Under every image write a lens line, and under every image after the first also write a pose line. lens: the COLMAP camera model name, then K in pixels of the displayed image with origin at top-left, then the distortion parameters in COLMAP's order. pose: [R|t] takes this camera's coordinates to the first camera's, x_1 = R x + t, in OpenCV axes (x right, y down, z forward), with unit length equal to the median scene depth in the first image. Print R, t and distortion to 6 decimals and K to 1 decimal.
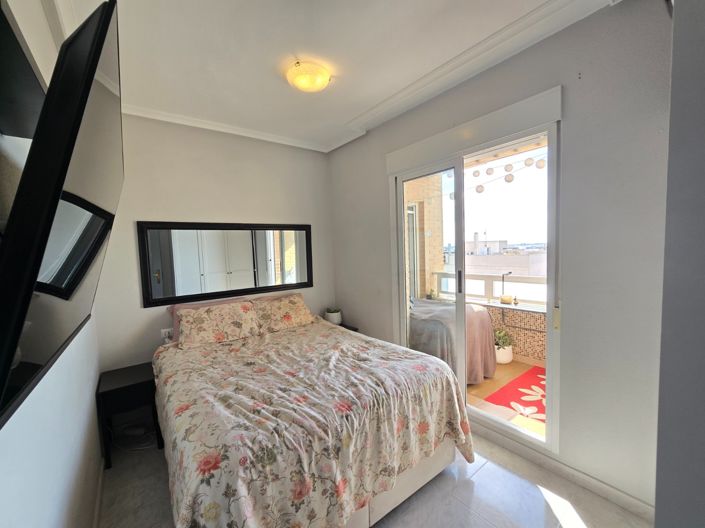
lens RADIAL K [[294.4, 0, 352.5], [0, 294.4, 264.0], [0, 0, 1]] dist [0.000894, -0.000008]
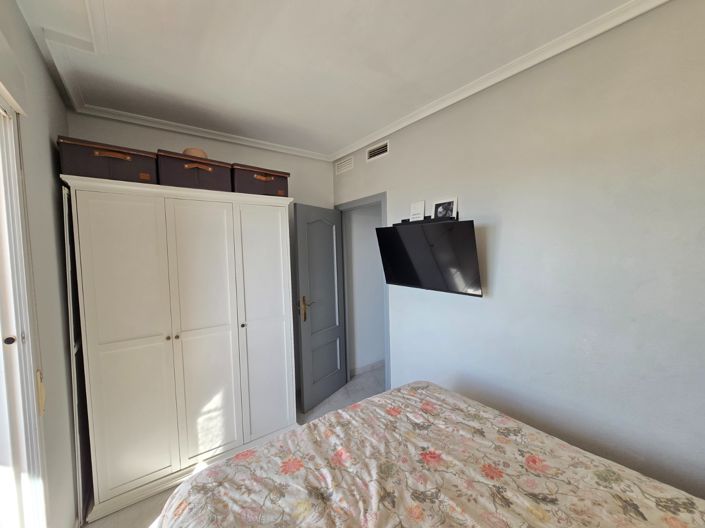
lens RADIAL K [[287.4, 0, 352.5], [0, 287.4, 264.0], [0, 0, 1]] dist [-0.000789, -0.000128]
pose [[-0.997796, 0.063726, 0.018488, -0.067983], [0.065139, 0.993808, 0.090016, -0.138521], [-0.012637, 0.091021, -0.995769, 1.607365]]
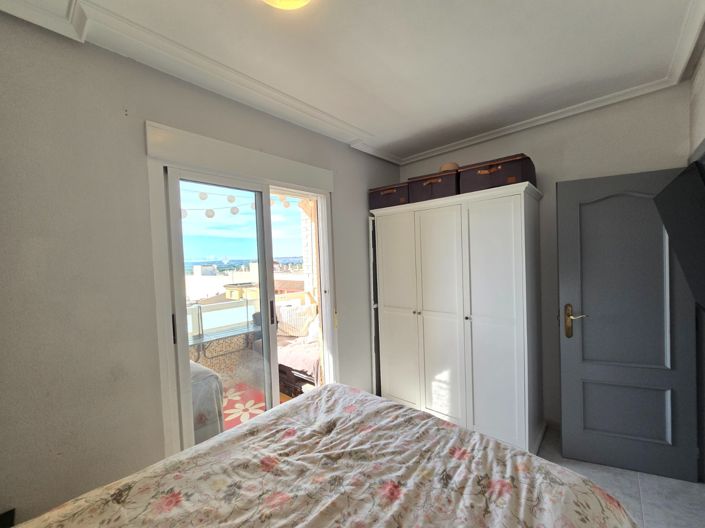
lens RADIAL K [[287.4, 0, 352.5], [0, 287.4, 264.0], [0, 0, 1]] dist [-0.000789, -0.000128]
pose [[-0.172829, 0.028474, 0.984540, -0.762861], [0.095801, 0.995329, -0.011968, -0.075732], [-0.980282, 0.092252, -0.174749, 1.126736]]
